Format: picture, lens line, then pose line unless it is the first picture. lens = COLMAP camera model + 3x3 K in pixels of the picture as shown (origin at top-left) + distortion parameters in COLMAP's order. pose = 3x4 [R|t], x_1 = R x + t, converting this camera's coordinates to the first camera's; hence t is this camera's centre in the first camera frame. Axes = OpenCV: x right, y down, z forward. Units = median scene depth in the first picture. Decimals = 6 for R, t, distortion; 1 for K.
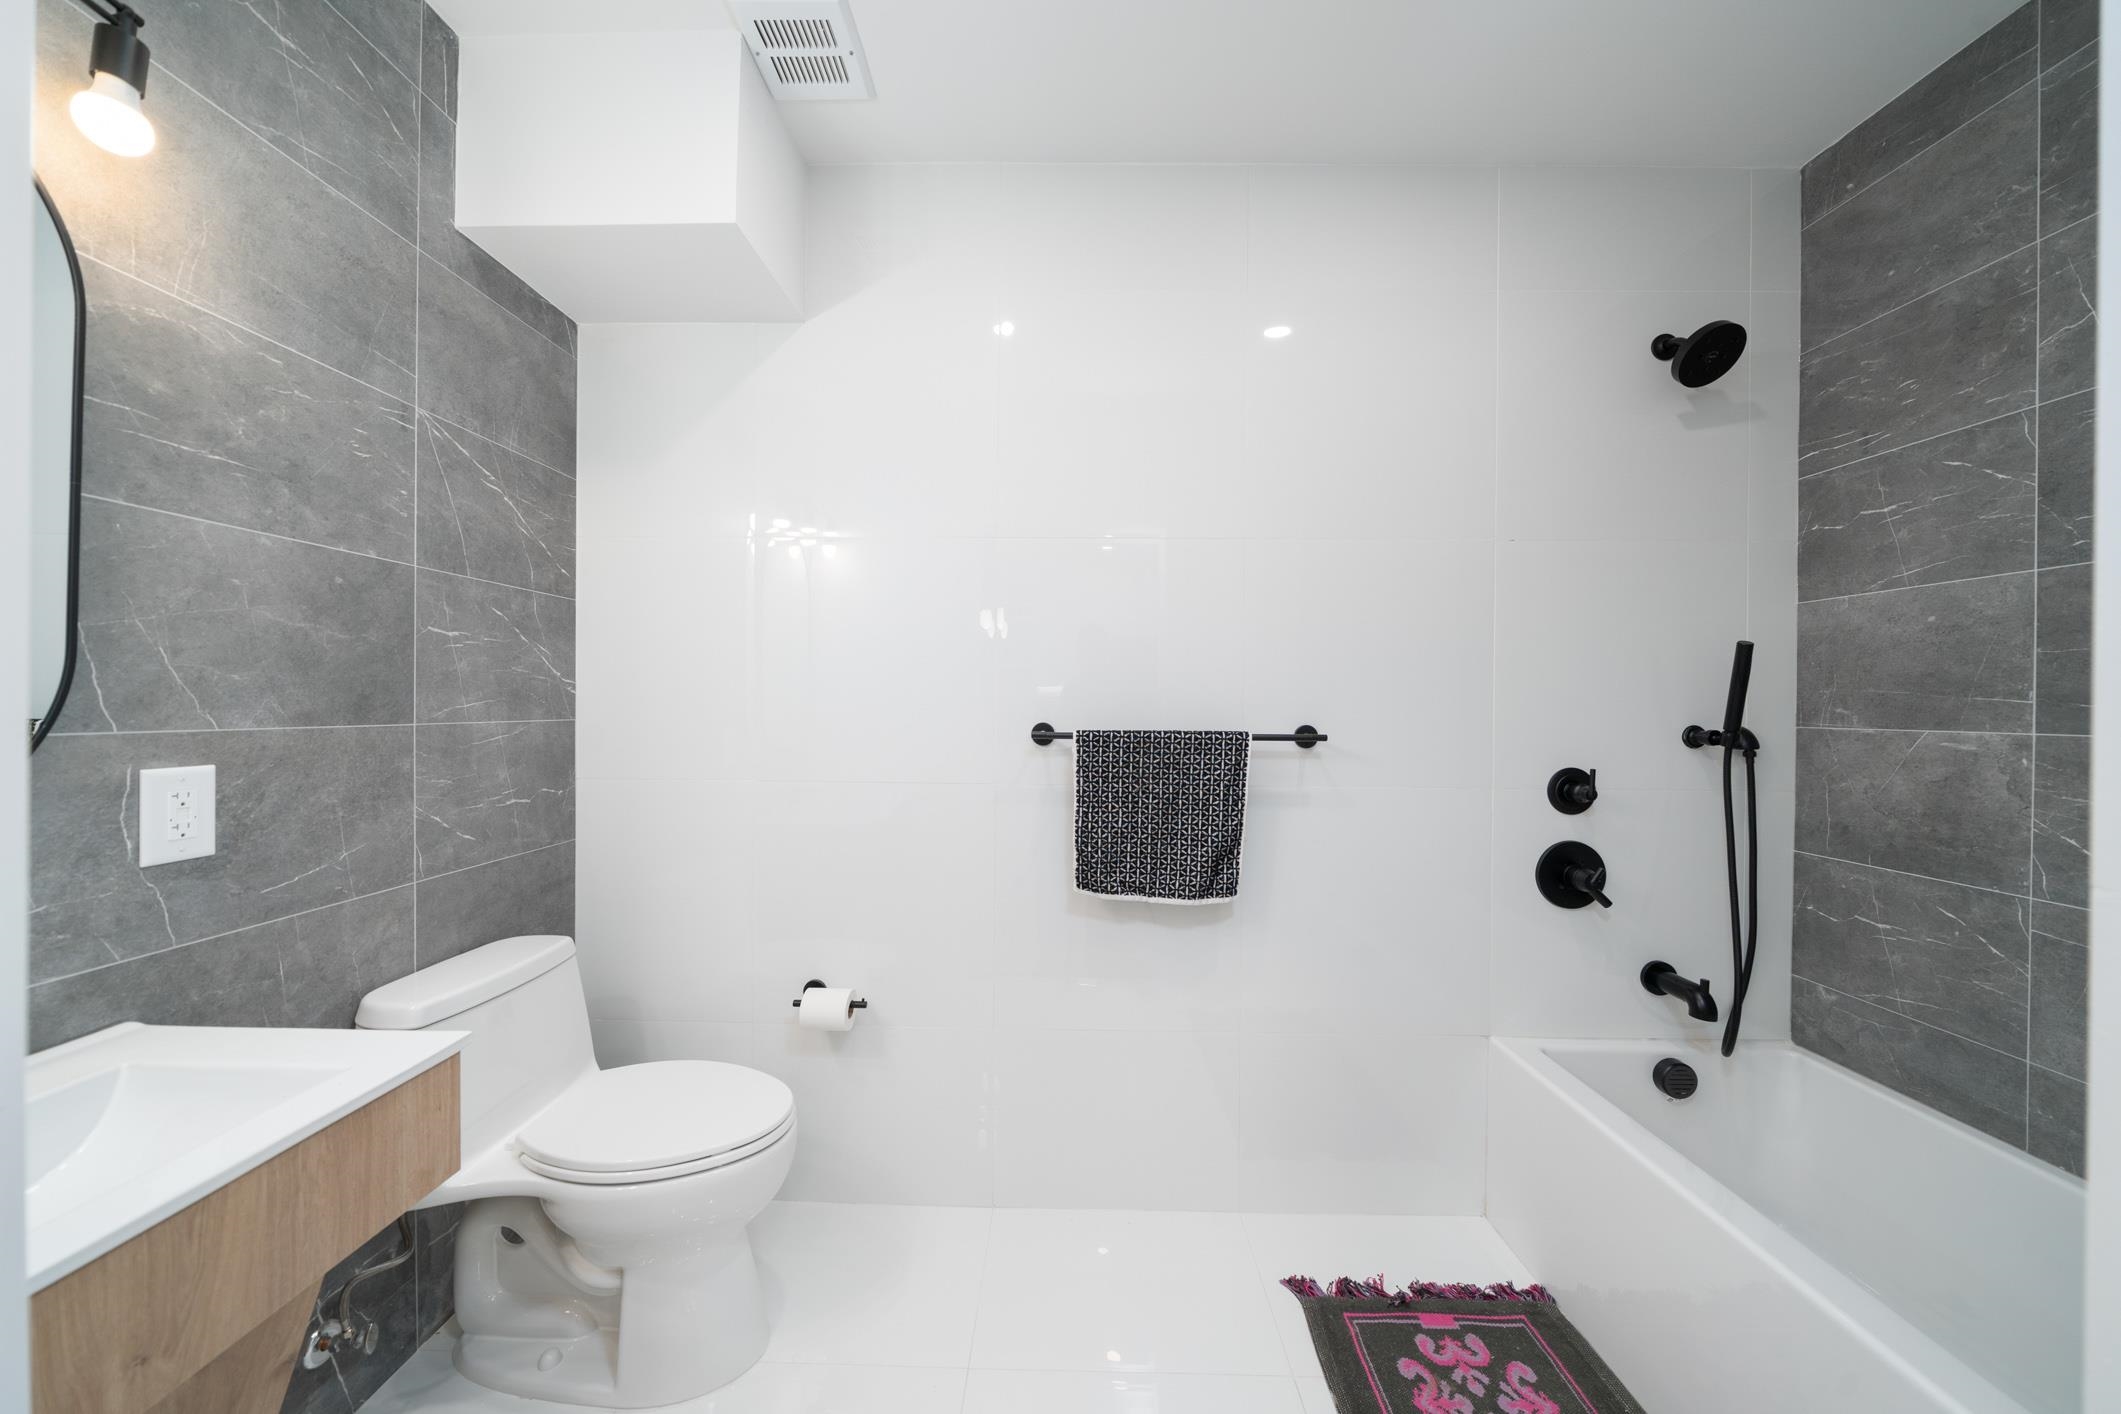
lens RADIAL K [[739.3, 0, 1055.4], [0, 739.3, 705.3], [0, 0, 1]] dist [-0.004128, -0.000343]
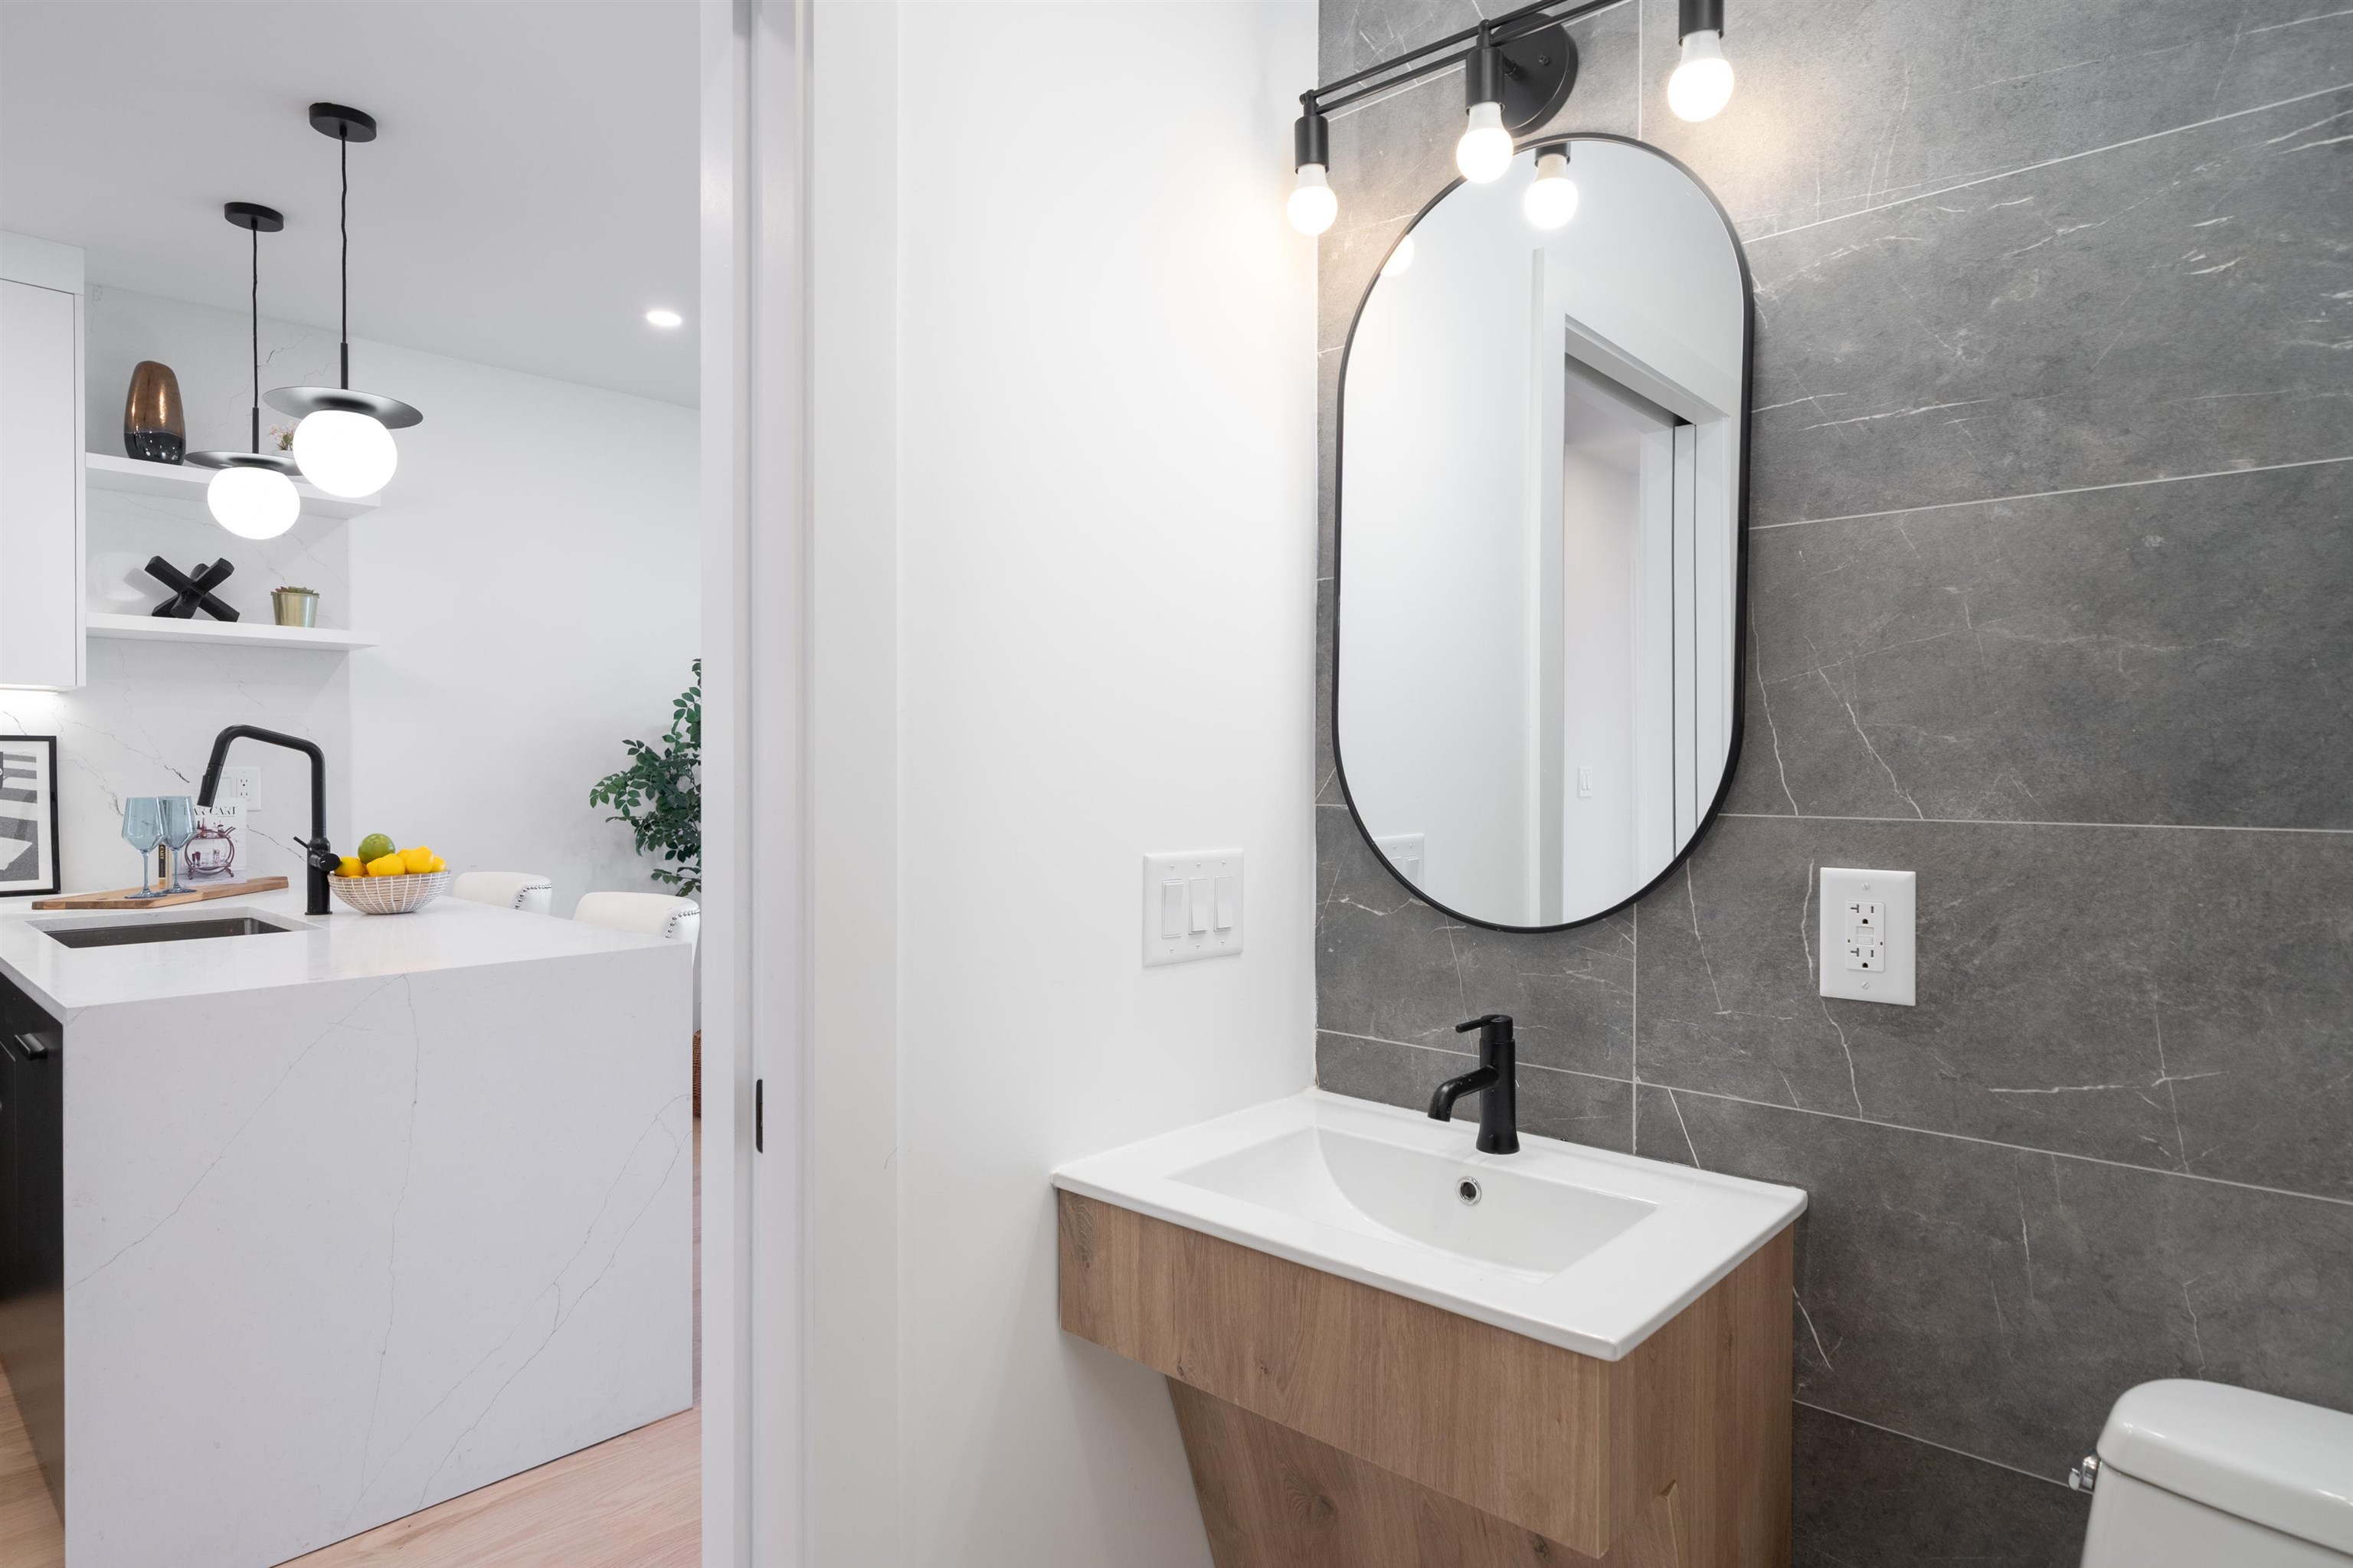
lens RADIAL K [[1275.5, 0, 1153.5], [0, 1275.5, 778.9], [0, 0, 1]] dist [-0.000615, -0.000891]
pose [[-0.664084, -0.001681, -0.747656, 0.180630], [-0.006261, 0.999975, 0.003312, -0.002924], [0.747632, 0.006880, -0.664078, 1.242754]]
